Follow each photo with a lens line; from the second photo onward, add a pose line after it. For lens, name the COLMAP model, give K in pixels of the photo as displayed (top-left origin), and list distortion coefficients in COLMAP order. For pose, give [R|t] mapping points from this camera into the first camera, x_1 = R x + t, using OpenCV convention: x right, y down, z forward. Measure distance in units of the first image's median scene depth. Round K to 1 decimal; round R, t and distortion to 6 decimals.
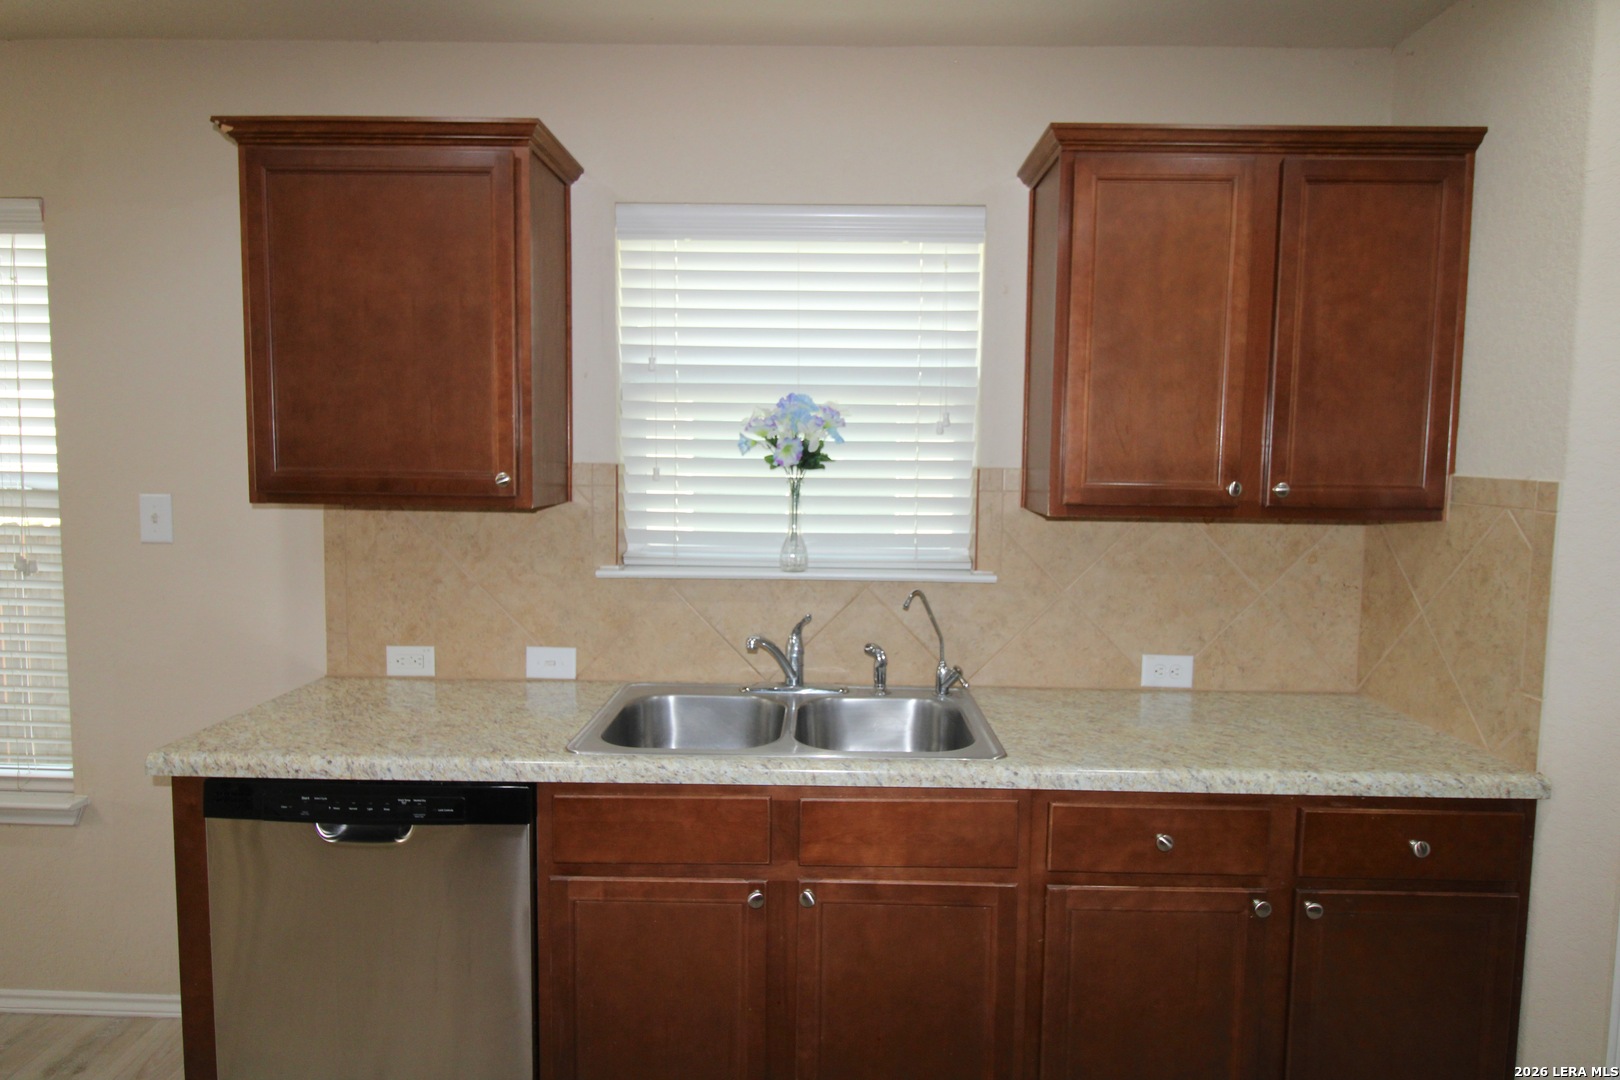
lens RADIAL K [[963.3, 0, 817.8], [0, 963.3, 529.2], [0, 0, 1]] dist [0.004773, 0.000082]
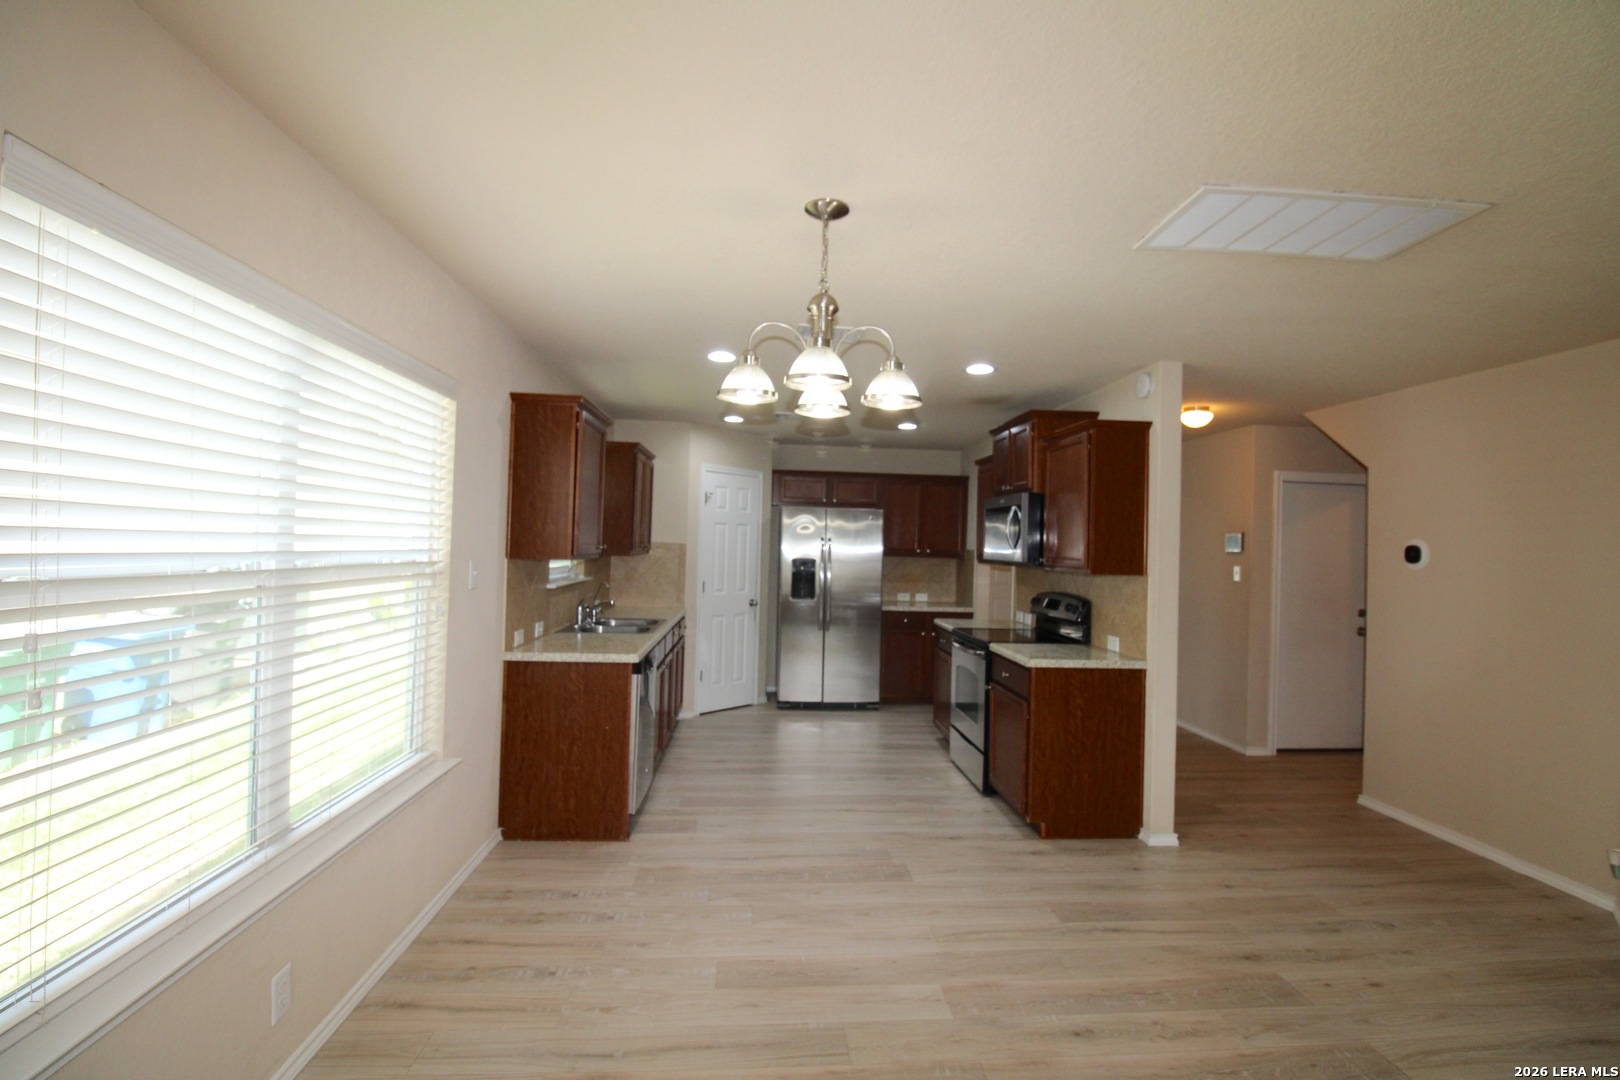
lens RADIAL K [[752.1, 0, 820.7], [0, 752.1, 529.5], [0, 0, 1]] dist [-0.002595, -0.011545]
pose [[-0.096895, 0.003359, 0.995289, -2.091923], [0.045135, 0.998980, 0.001023, -0.065215], [-0.994271, 0.045022, -0.096948, 0.514934]]
